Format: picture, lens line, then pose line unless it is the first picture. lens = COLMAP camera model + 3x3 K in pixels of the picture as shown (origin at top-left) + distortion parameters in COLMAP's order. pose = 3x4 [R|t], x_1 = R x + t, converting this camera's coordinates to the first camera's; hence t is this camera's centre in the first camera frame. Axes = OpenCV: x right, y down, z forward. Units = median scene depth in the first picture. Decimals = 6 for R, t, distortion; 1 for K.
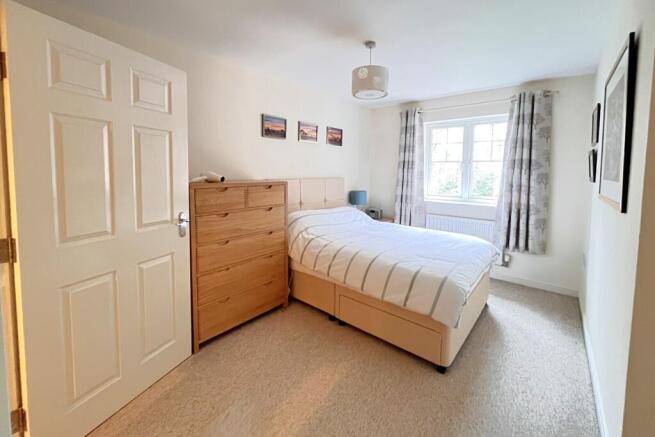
lens RADIAL K [[271.2, 0, 327.5], [0, 271.2, 185.6], [0, 0, 1]] dist [-0.000364, 0.000003]
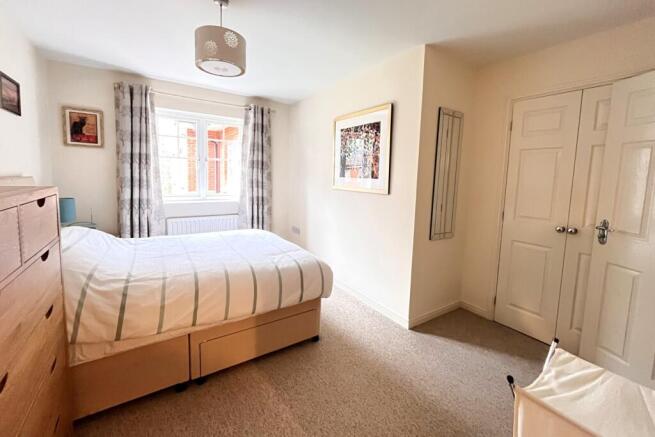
lens RADIAL K [[270.8, 0, 329.6], [0, 270.8, 198.5], [0, 0, 1]] dist [0.000073, -0.000101]
pose [[0.264512, -0.085800, 0.960558, -0.384258], [0.025974, 0.996307, 0.081841, -0.017934], [-0.964033, 0.003302, 0.265764, 0.364666]]
